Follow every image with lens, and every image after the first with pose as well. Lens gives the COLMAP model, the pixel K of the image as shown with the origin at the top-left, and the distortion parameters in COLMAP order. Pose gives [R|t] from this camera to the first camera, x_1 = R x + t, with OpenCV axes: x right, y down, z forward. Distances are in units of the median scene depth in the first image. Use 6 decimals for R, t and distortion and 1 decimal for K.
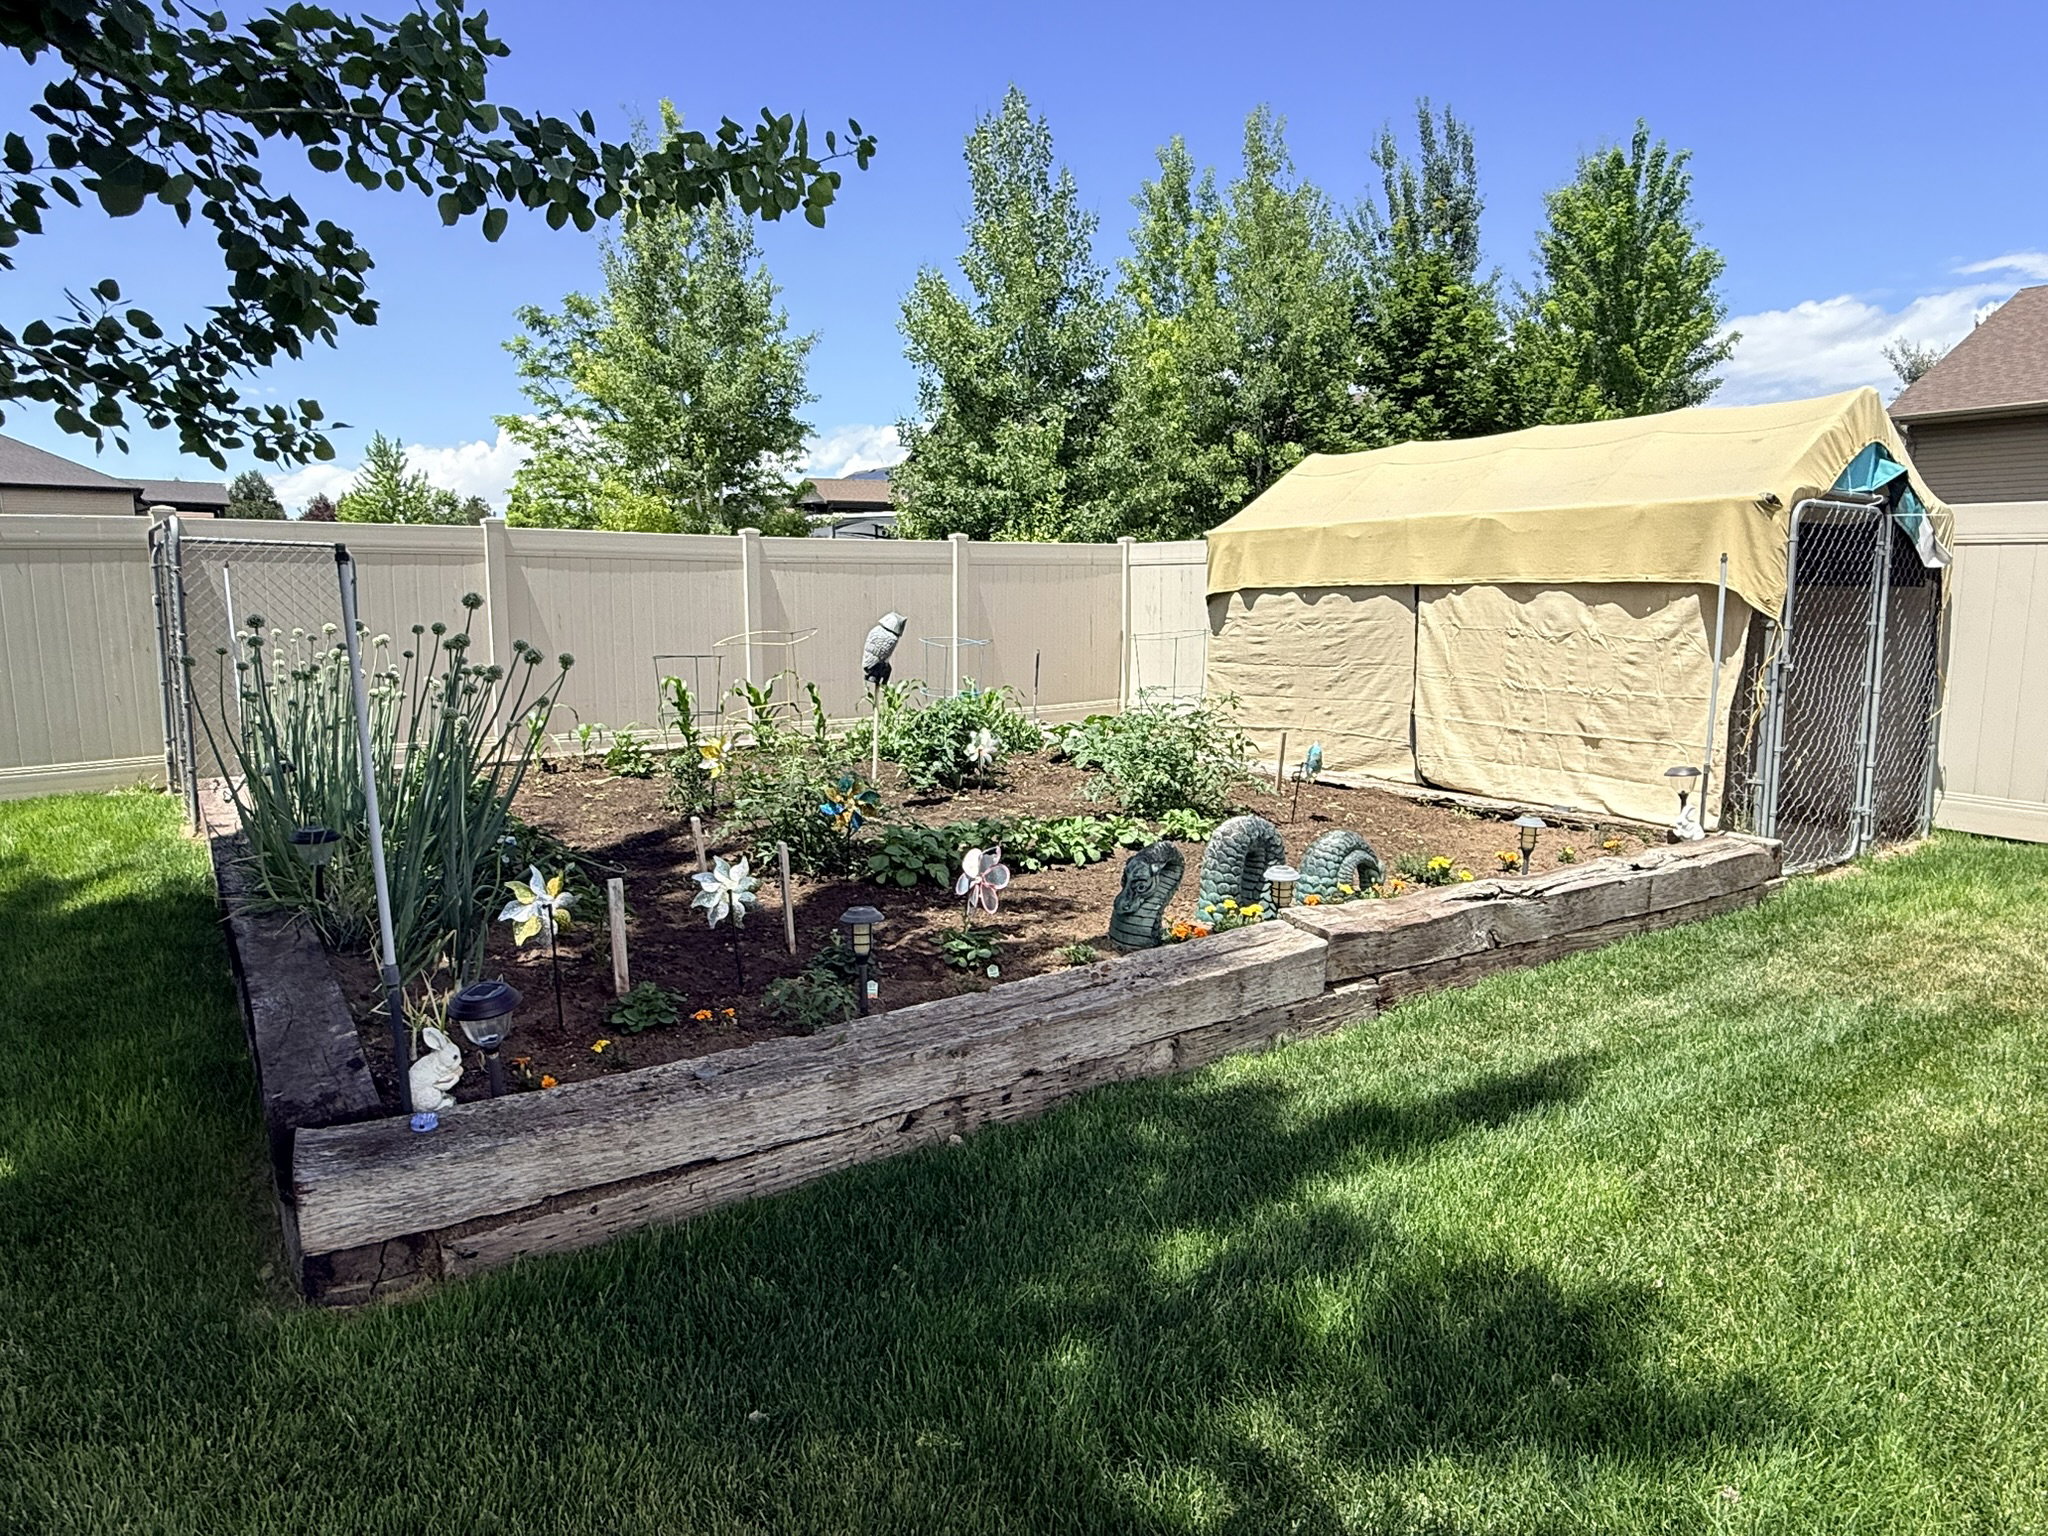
lens RADIAL K [[1258.8, 0, 1020.3], [0, 1258.8, 762.8], [0, 0, 1]] dist [-0.001444, 0.000769]
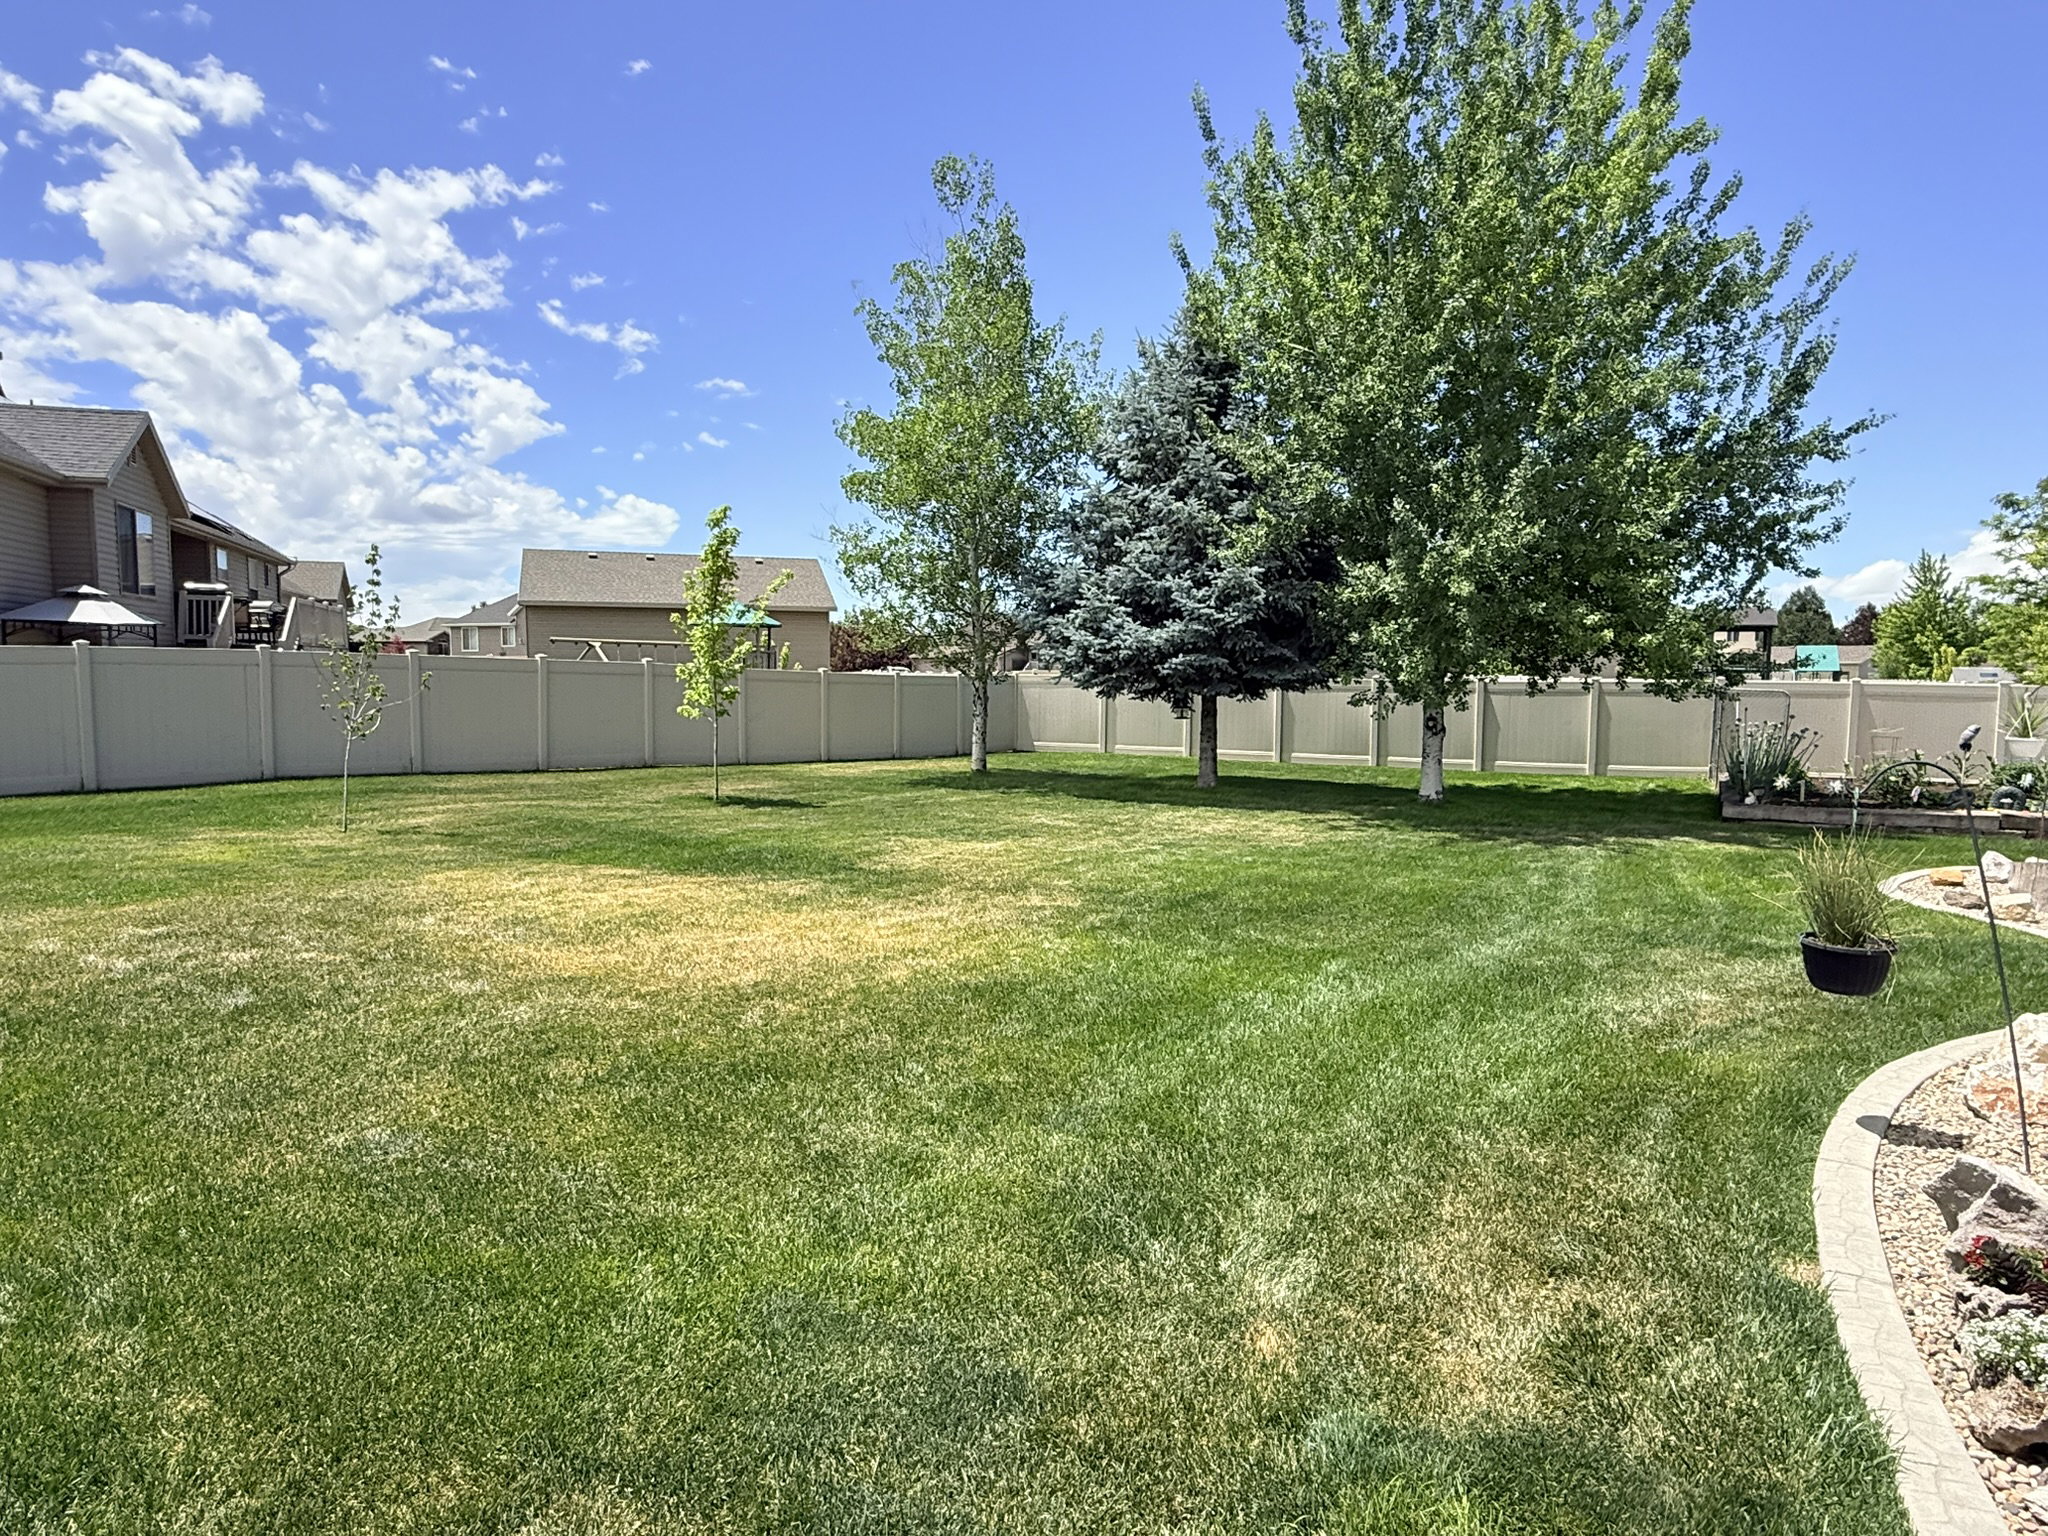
lens RADIAL K [[1258.8, 0, 1021.1], [0, 1258.8, 768.3], [0, 0, 1]] dist [-0.001444, 0.000769]
pose [[0.454732, 0.068354, -0.888001, 0.115546], [-0.132024, 0.991208, 0.008691, 0.018424], [0.880789, 0.113285, 0.459759, -0.170348]]
